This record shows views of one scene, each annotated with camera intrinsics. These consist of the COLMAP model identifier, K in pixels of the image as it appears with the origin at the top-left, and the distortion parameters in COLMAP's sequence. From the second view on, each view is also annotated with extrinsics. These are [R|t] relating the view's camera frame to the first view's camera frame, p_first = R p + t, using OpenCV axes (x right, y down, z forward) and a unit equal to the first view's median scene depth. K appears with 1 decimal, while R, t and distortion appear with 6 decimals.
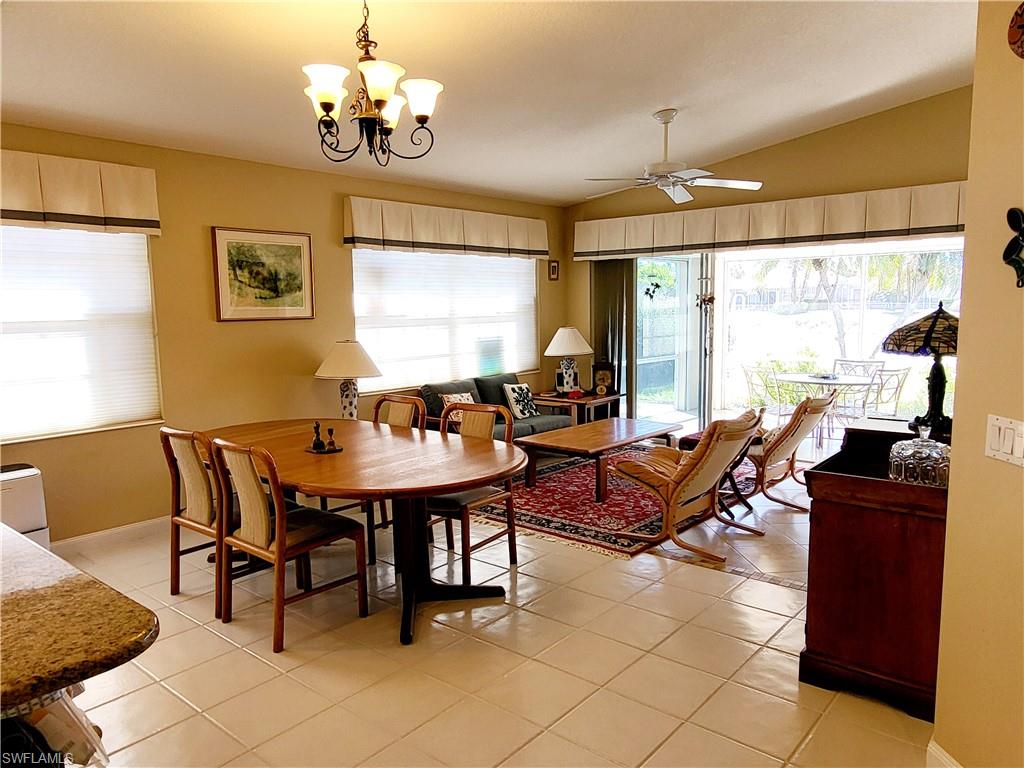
lens RADIAL K [[723.4, 0, 513.4], [0, 723.4, 387.0], [0, 0, 1]] dist [0.002602, 0.000443]
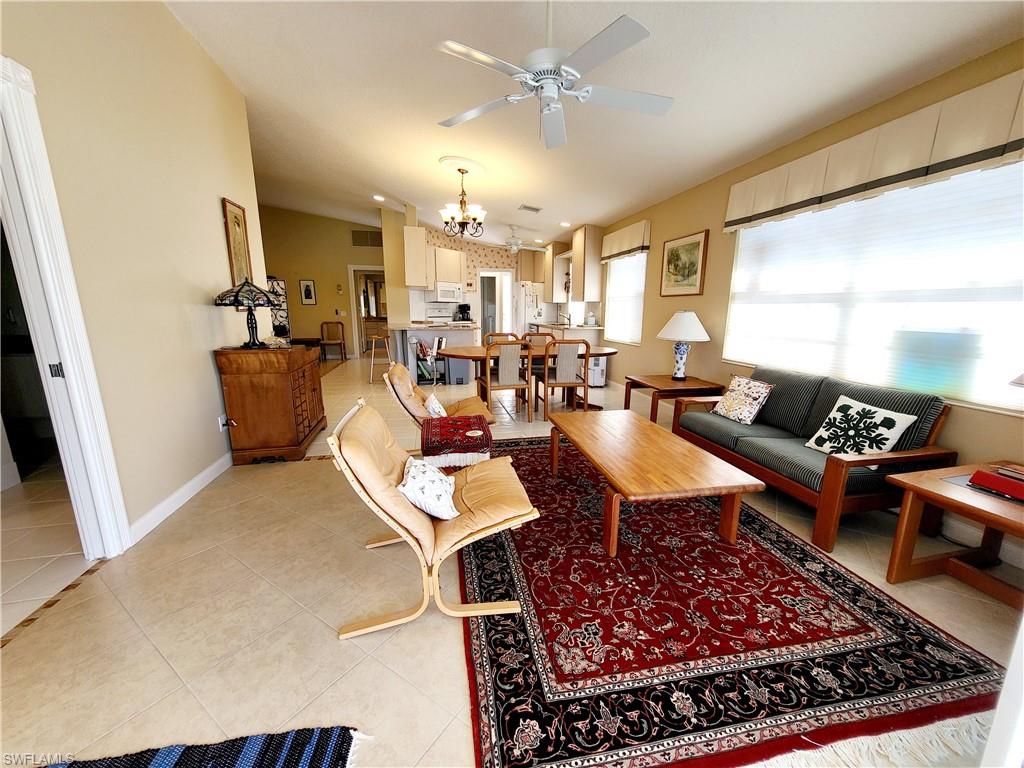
lens RADIAL K [[402.7, 0, 511.9], [0, 402.7, 391.3], [0, 0, 1]] dist [0.008185, 0.000127]
pose [[-0.622791, 0.176093, -0.762314, 0.583662], [-0.079317, 0.955112, 0.285429, -0.114733], [0.778357, 0.238227, -0.580868, 1.267744]]
